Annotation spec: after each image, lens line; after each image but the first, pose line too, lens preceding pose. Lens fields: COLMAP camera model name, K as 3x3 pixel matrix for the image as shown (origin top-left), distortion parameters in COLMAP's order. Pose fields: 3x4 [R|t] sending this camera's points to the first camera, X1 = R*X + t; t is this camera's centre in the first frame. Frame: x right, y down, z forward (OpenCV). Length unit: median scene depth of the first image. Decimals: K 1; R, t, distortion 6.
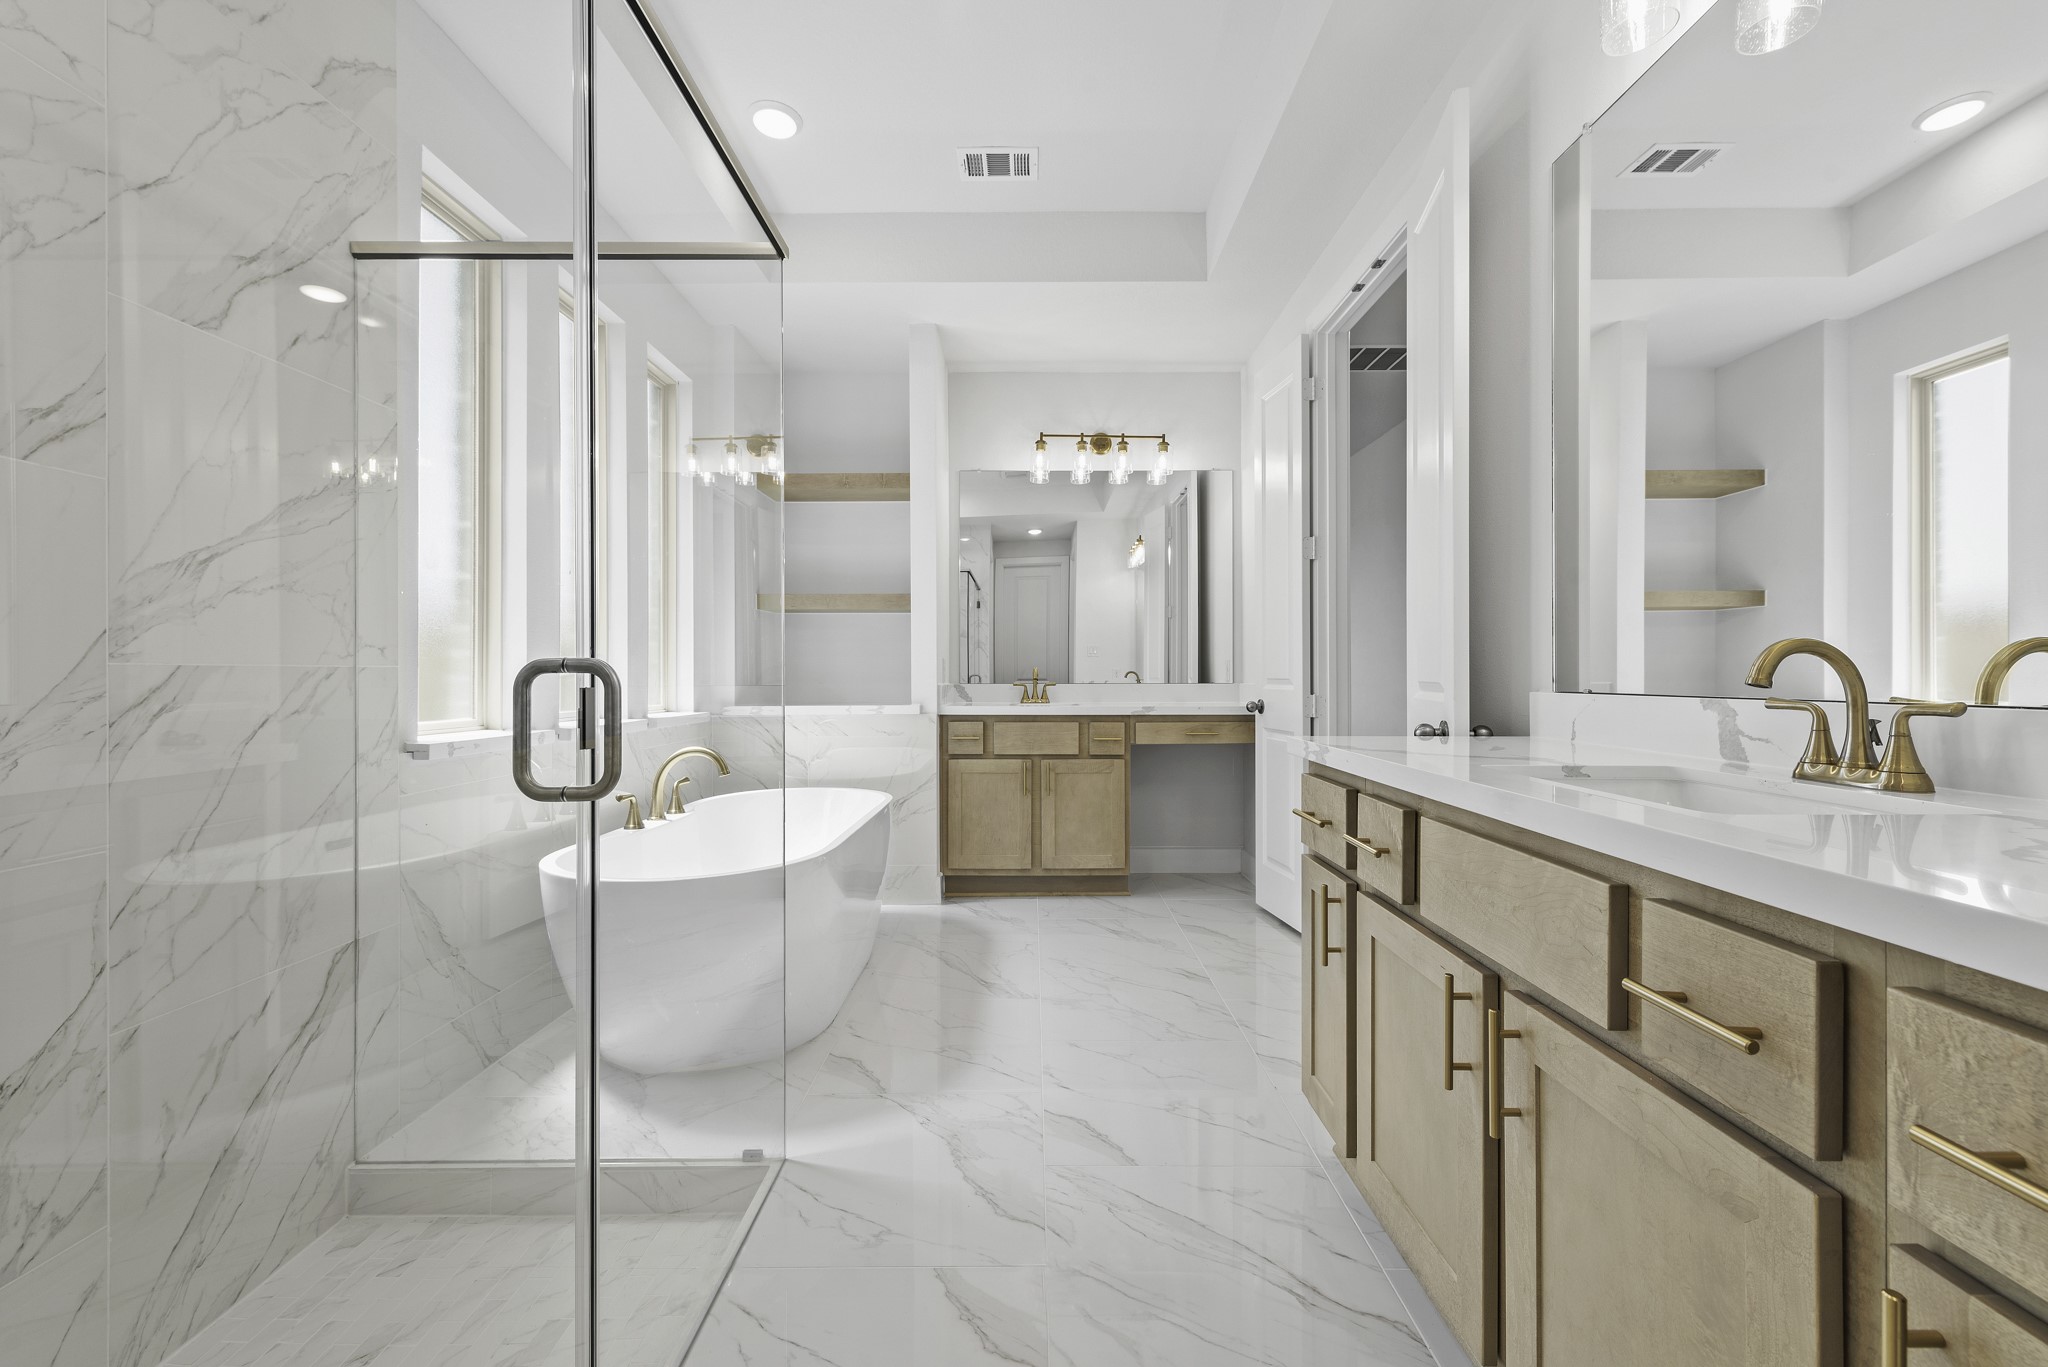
lens RADIAL K [[799.7, 0, 1021.5], [0, 799.7, 676.8], [0, 0, 1]] dist [0.011064, -0.002576]
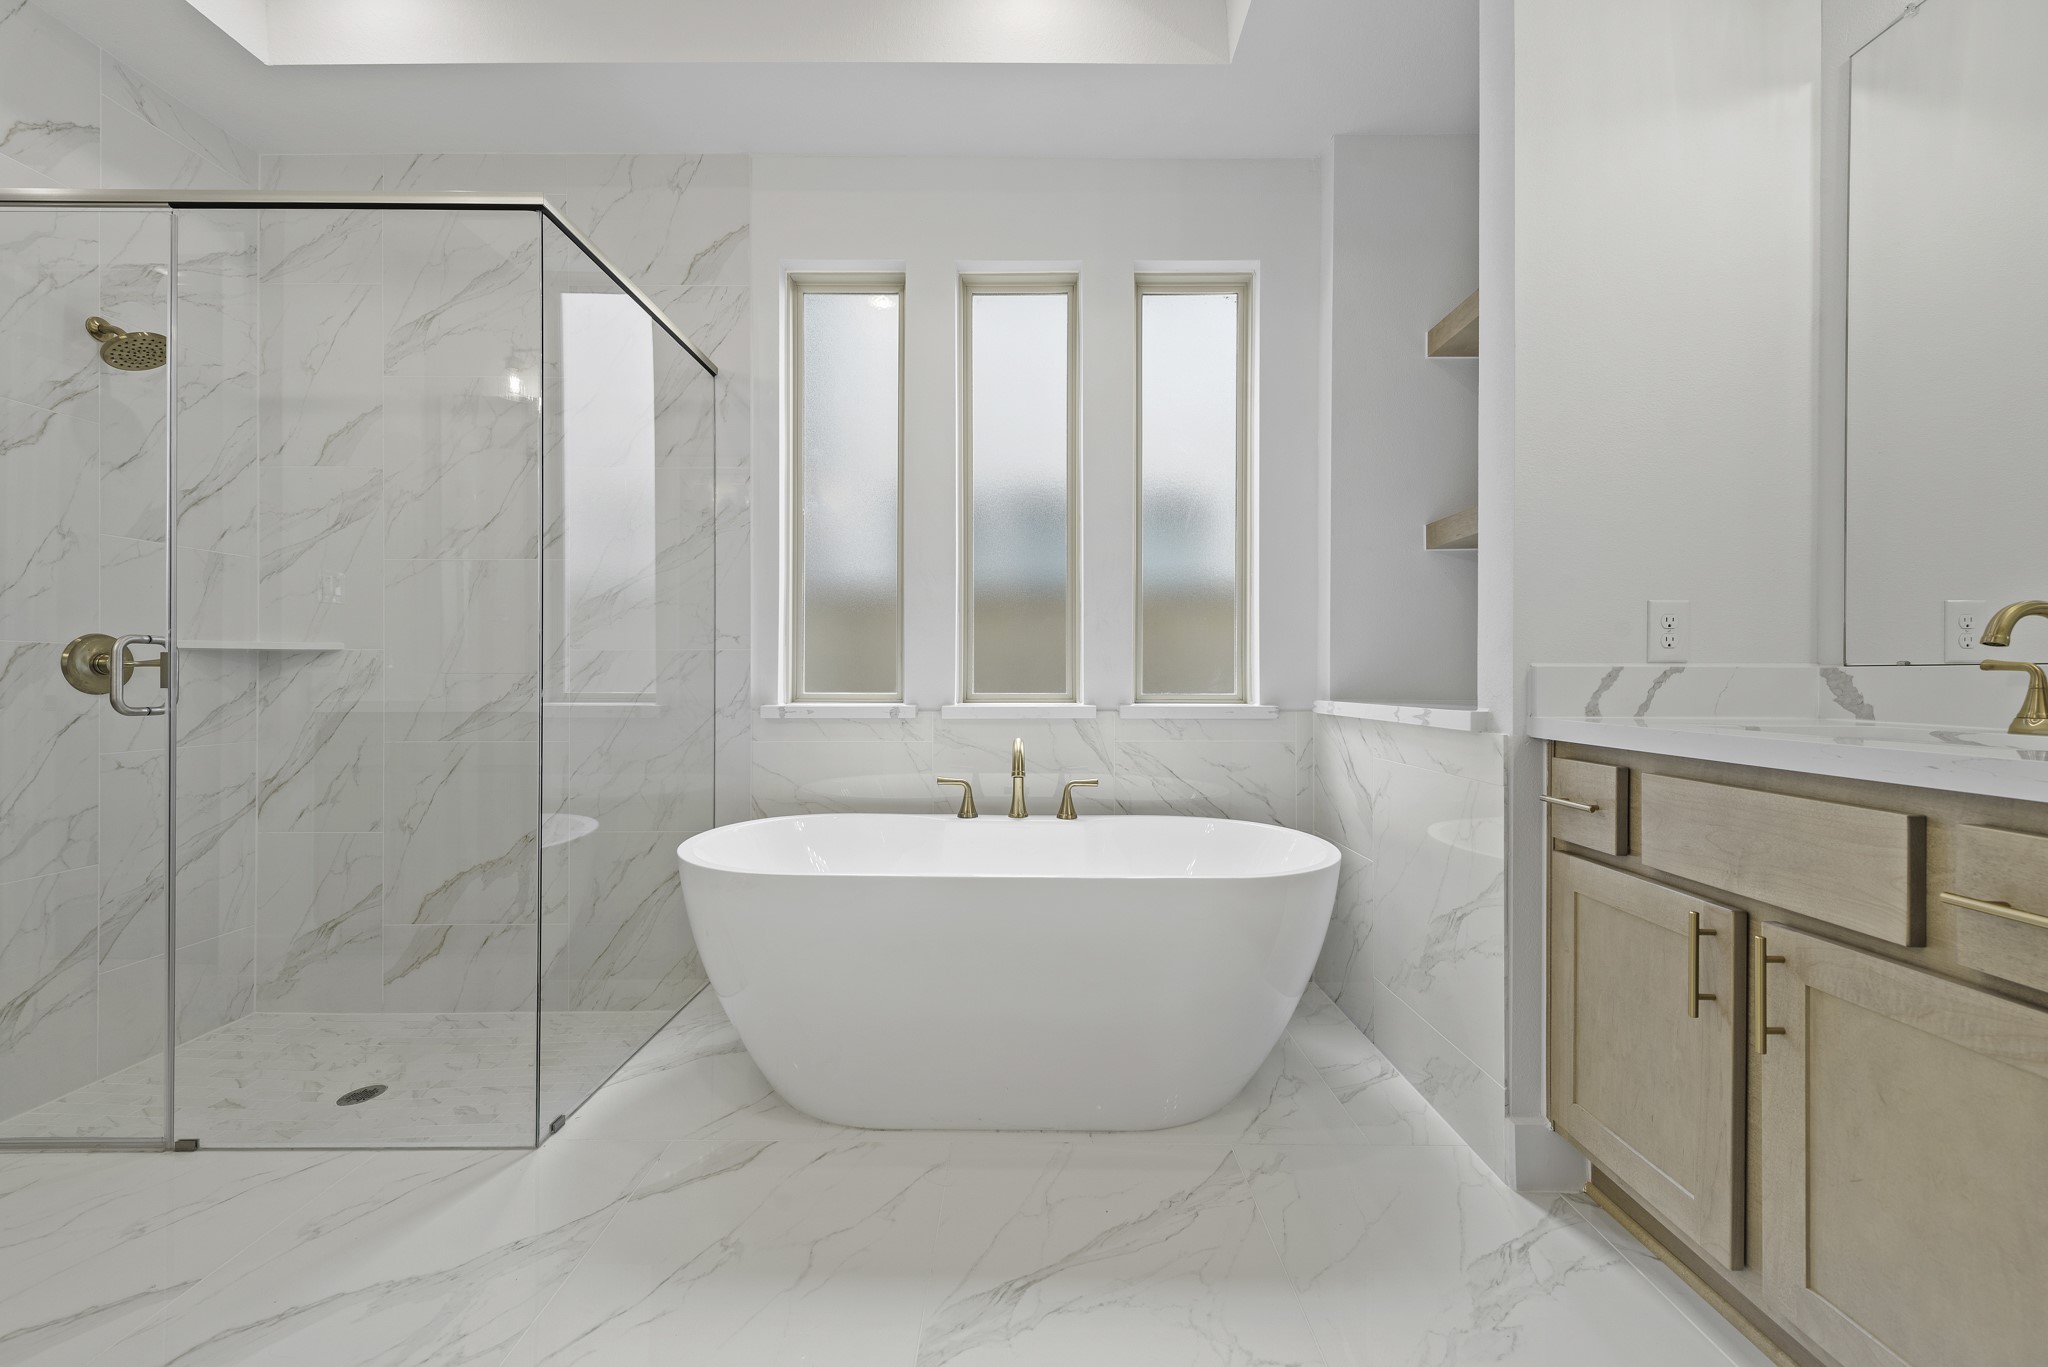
lens RADIAL K [[799.7, 0, 1031.5], [0, 799.7, 678.5], [0, 0, 1]] dist [0.011064, -0.002576]
pose [[0.015689, 0.006607, -0.999855, 0.660240], [-0.001488, 0.999977, 0.006585, 0.029588], [0.999876, 0.001385, 0.015699, 1.541132]]
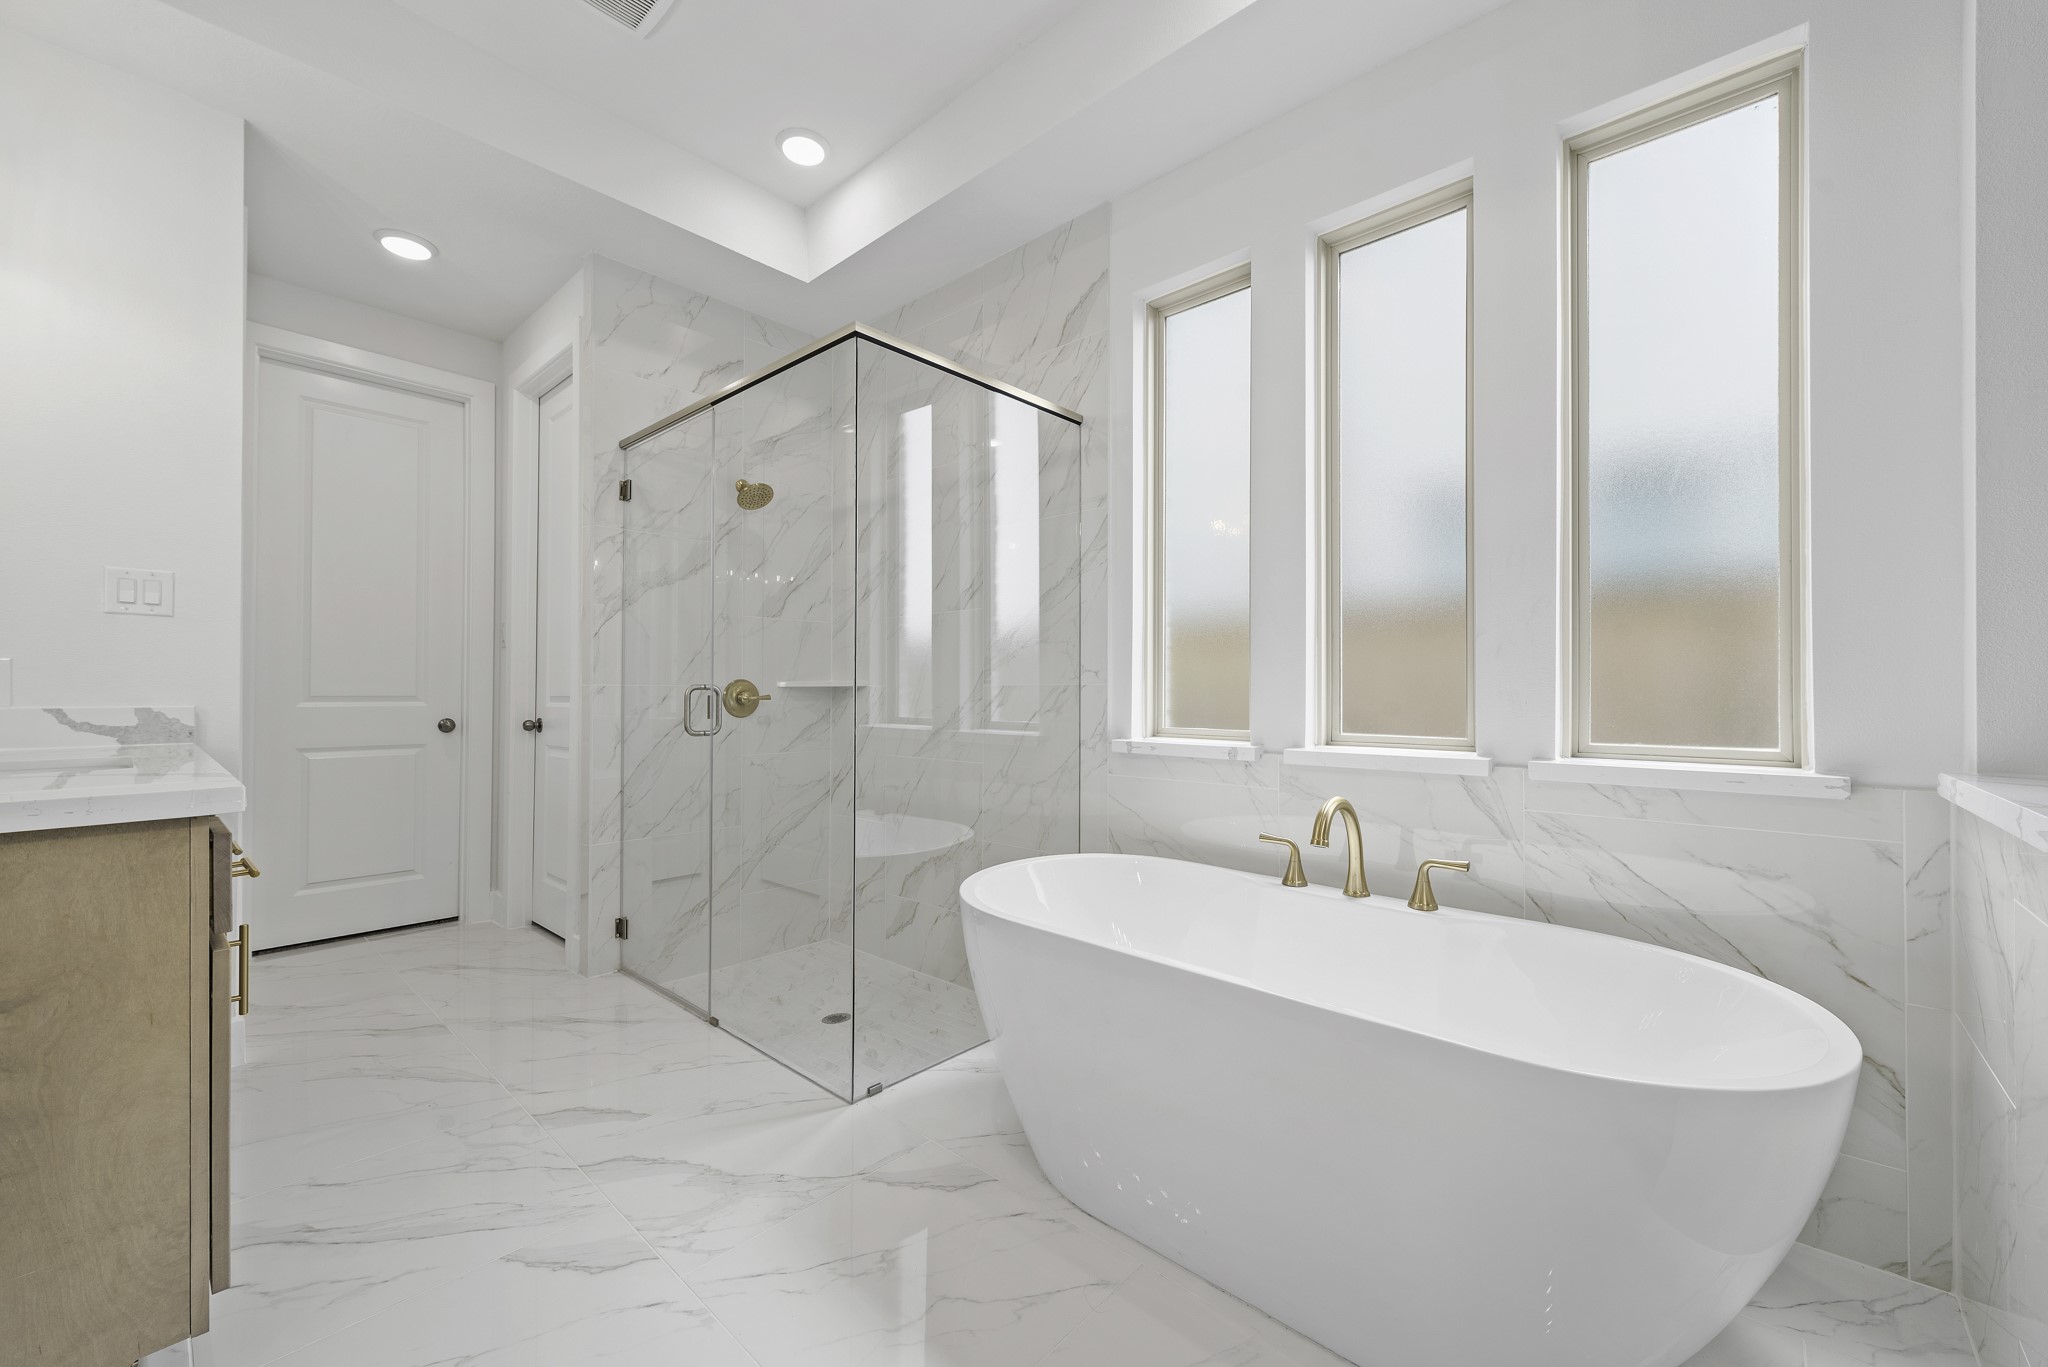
lens RADIAL K [[799.7, 0, 1028.5], [0, 799.7, 685.9], [0, 0, 1]] dist [0.011064, -0.002576]
pose [[-0.657779, -0.001134, -0.753210, 0.407948], [0.001205, 0.999996, -0.002557, -0.005843], [0.753210, -0.002589, -0.657775, 1.920988]]
